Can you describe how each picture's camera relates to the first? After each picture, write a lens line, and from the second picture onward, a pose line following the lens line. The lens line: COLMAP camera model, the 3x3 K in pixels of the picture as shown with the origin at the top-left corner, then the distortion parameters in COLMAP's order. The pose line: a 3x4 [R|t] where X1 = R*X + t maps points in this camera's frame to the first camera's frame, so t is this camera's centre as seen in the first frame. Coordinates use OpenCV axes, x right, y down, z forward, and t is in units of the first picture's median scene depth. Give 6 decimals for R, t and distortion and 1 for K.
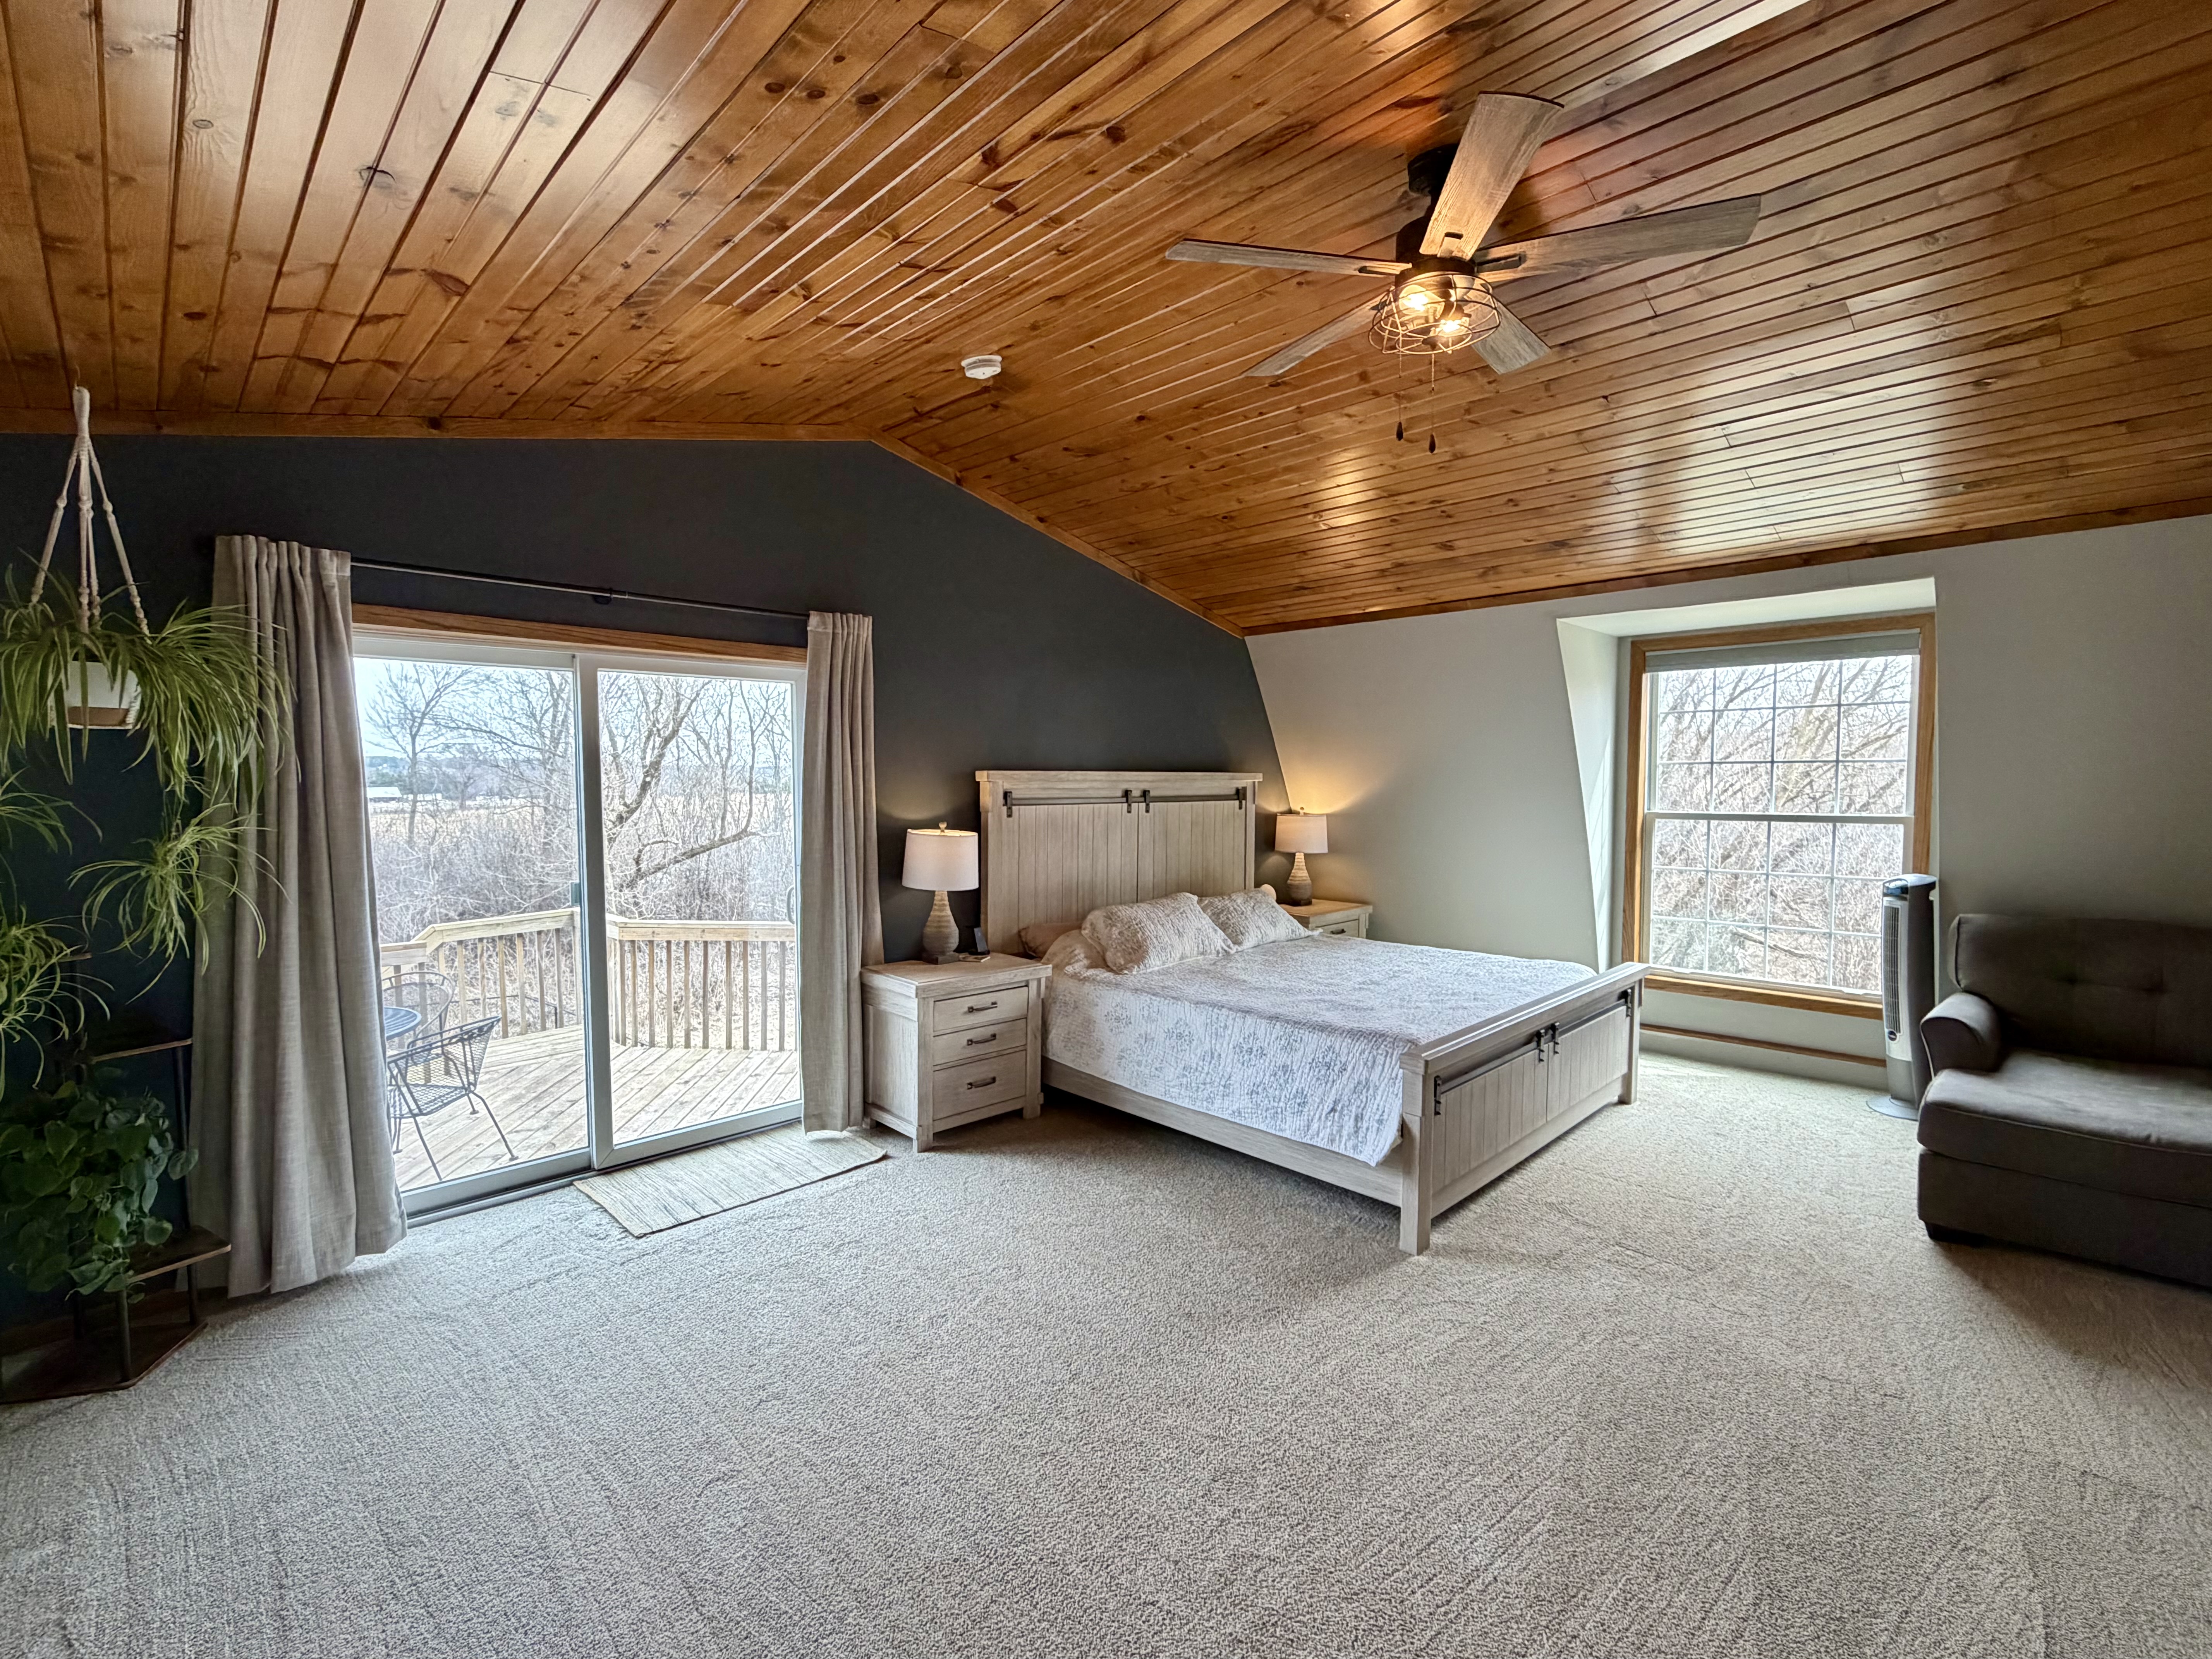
lens RADIAL K [[976.9, 0, 1108.1], [0, 976.9, 827.8], [0, 0, 1]] dist [-0.023103, -0.000636]
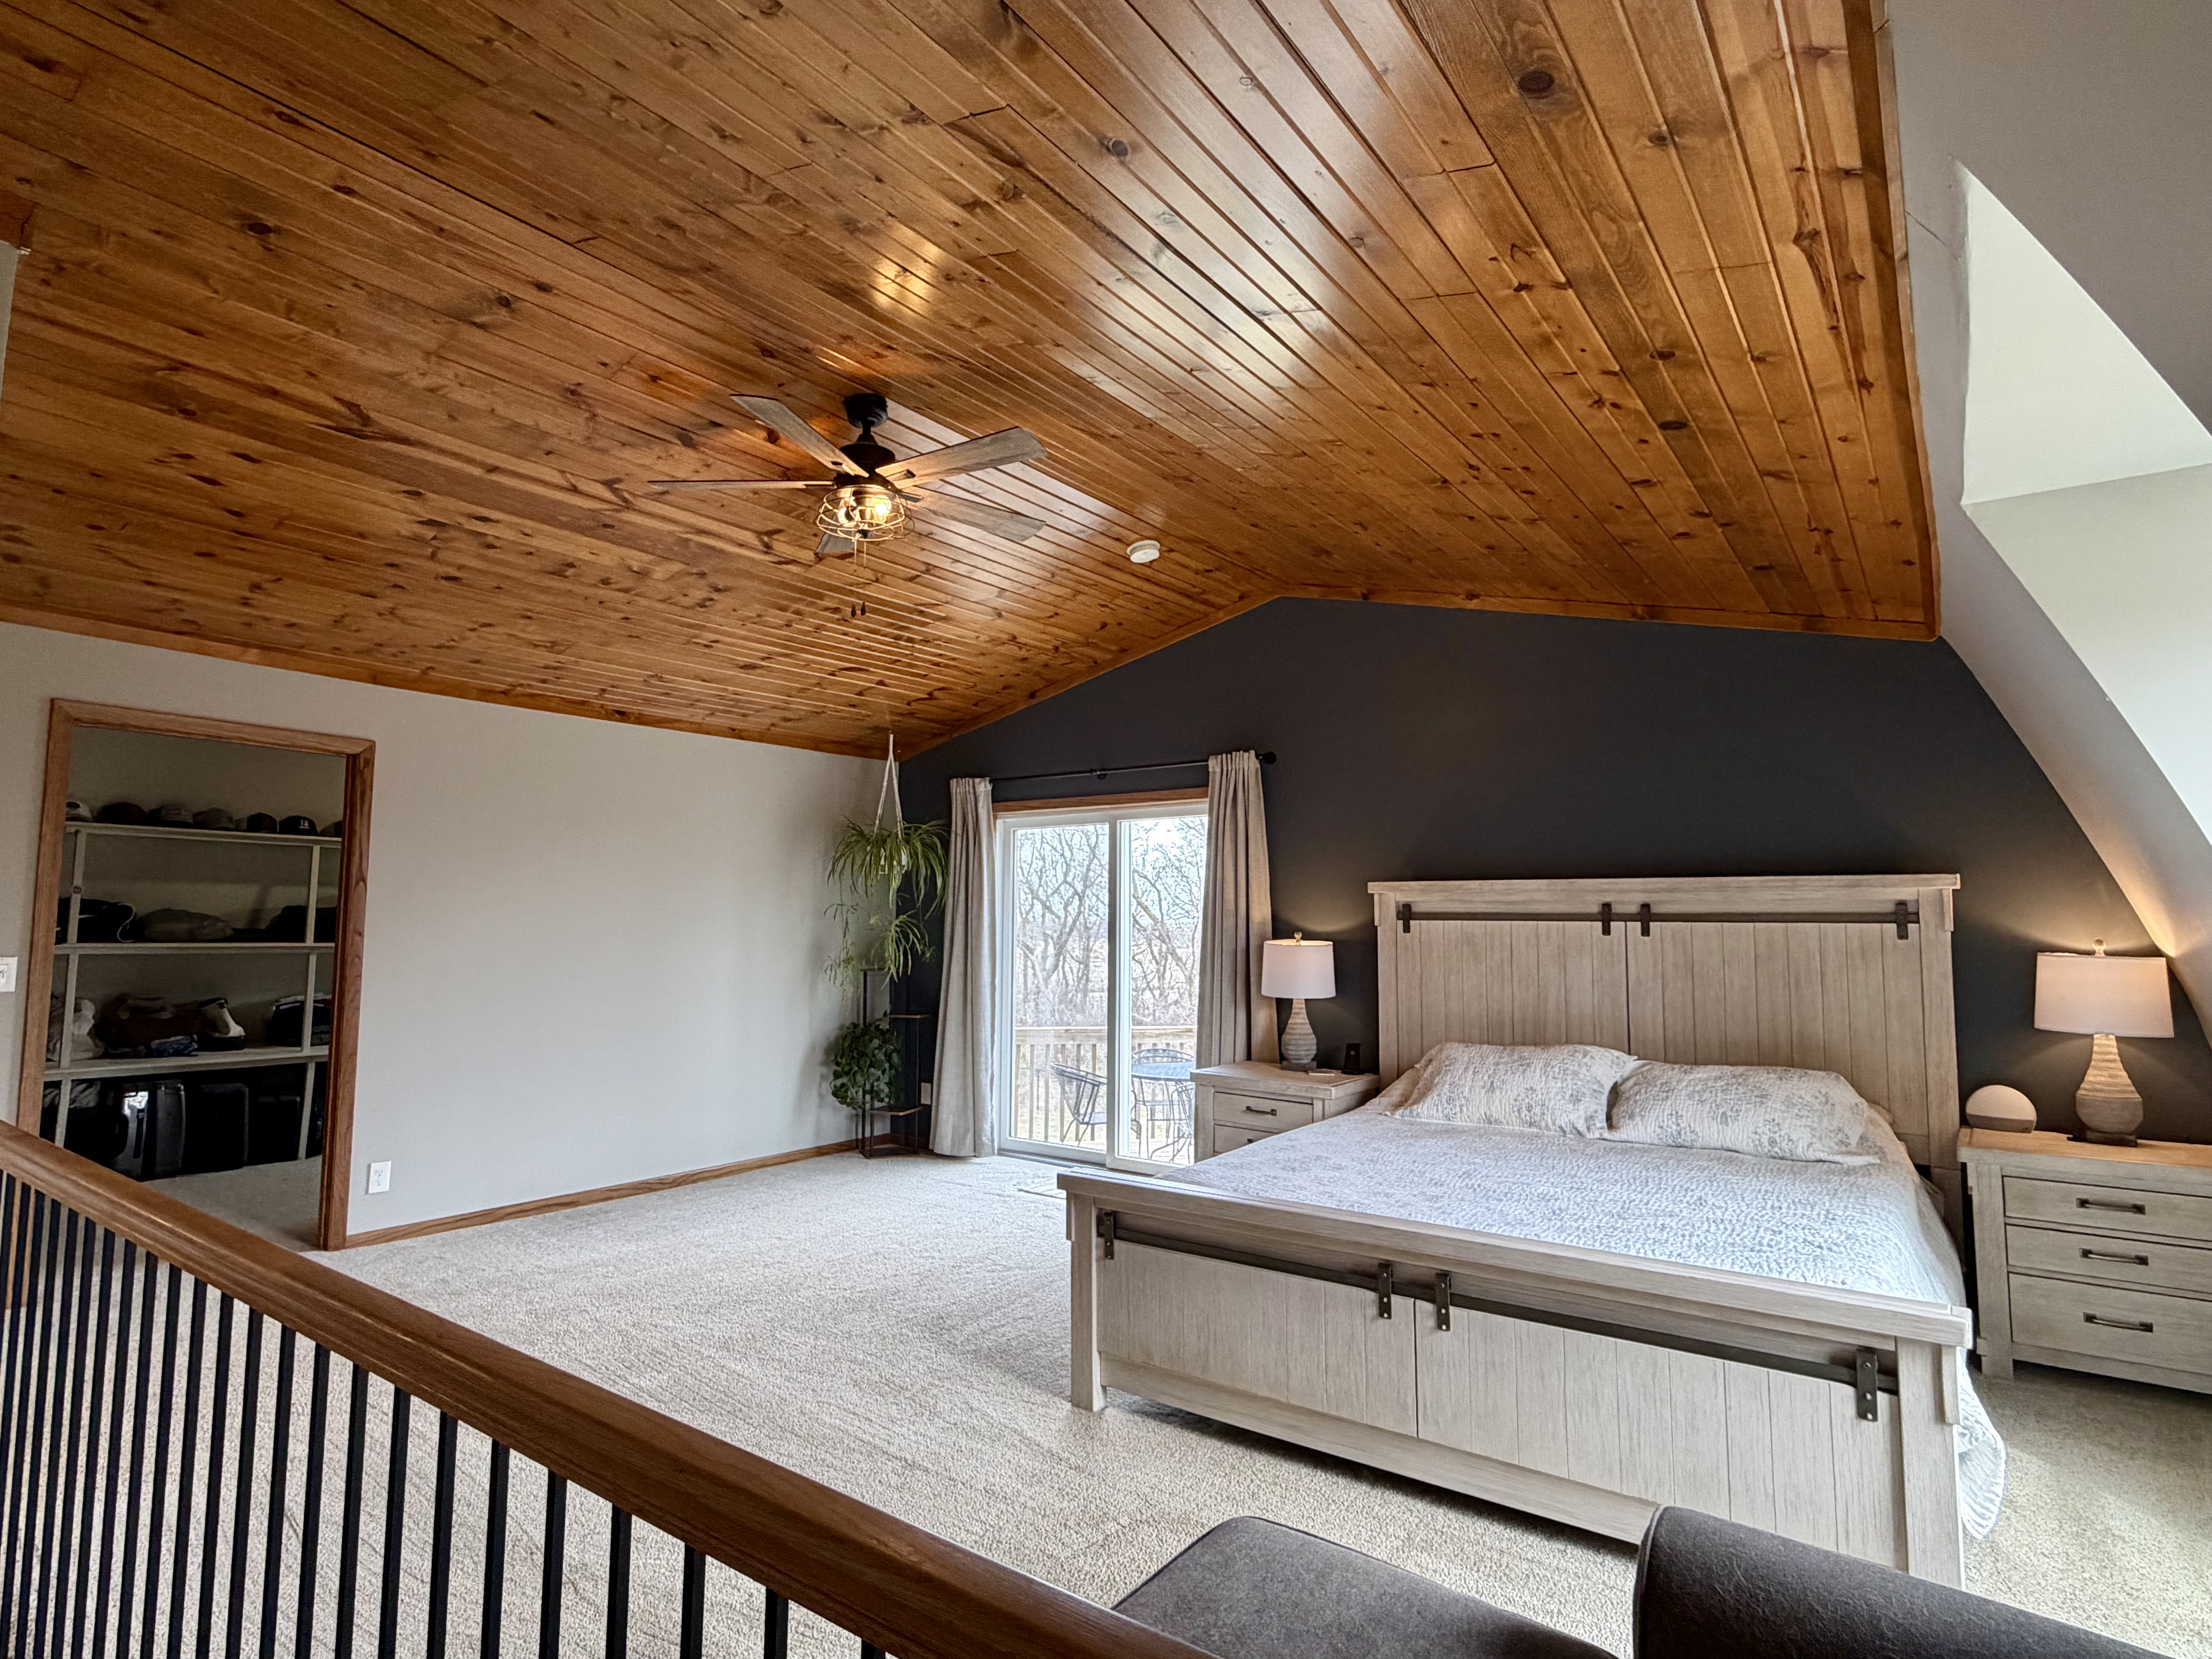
lens RADIAL K [[1149.1, 0, 1104.0], [0, 1149.1, 830.2], [0, 0, 1]] dist [-0.001932, -0.000939]
pose [[0.148198, -0.078585, -0.985831, 0.982734], [-0.056827, 0.994514, -0.087820, 0.004622], [0.987324, 0.069036, 0.142919, 0.592959]]
